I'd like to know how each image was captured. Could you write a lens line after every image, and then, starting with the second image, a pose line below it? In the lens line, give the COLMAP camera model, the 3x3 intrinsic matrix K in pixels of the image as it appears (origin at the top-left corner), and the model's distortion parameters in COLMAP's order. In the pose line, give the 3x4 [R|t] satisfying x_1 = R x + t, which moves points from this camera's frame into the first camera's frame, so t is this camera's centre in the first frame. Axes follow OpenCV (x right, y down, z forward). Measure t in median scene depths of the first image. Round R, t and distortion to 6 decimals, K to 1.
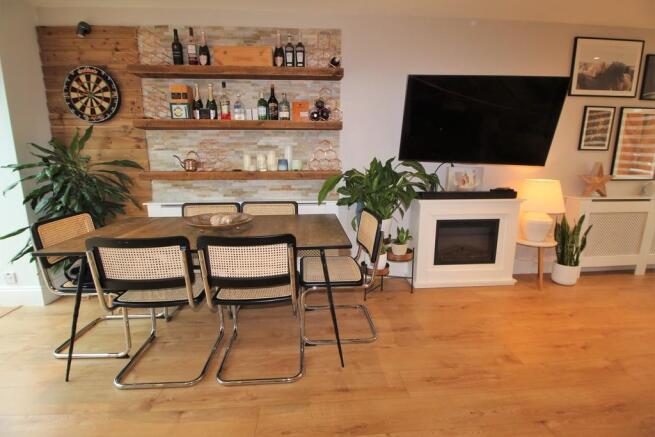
lens RADIAL K [[300.4, 0, 327.5], [0, 300.4, 214.5], [0, 0, 1]] dist [-0.002620, -0.011561]
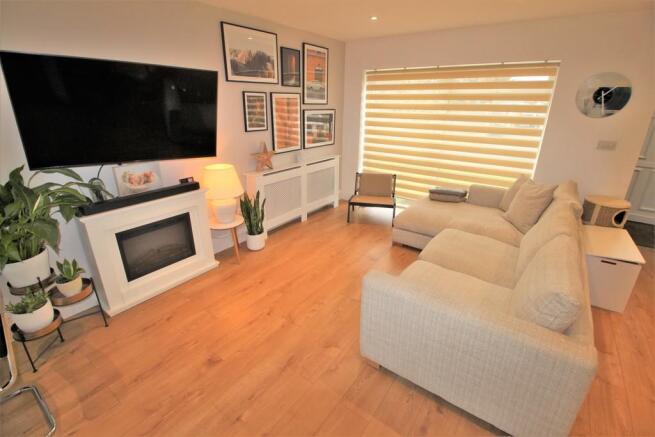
lens RADIAL K [[300.4, 0, 327.5], [0, 300.4, 214.5], [0, 0, 1]] dist [-0.002620, -0.011561]
pose [[0.649236, -0.260166, 0.714707, 0.171483], [0.134989, 0.964175, 0.228354, -0.148776], [-0.748512, -0.051778, 0.661097, 0.006154]]
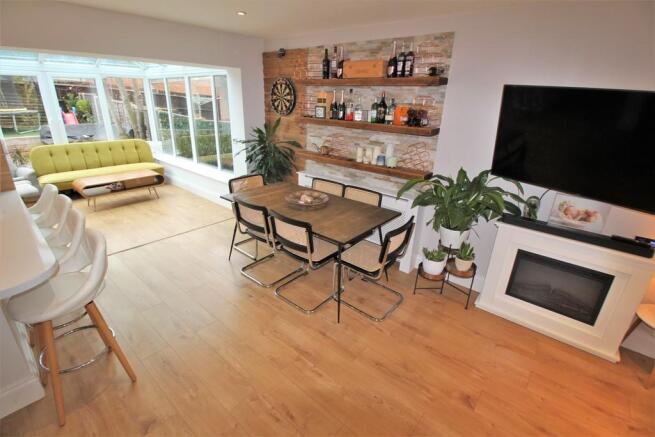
lens RADIAL K [[300.4, 0, 327.5], [0, 300.4, 214.5], [0, 0, 1]] dist [-0.002620, -0.011561]
pose [[0.718755, 0.272395, -0.639681, 0.515734], [-0.165866, 0.960671, 0.222712, -0.189381], [0.675188, -0.053974, 0.735668, -0.027858]]
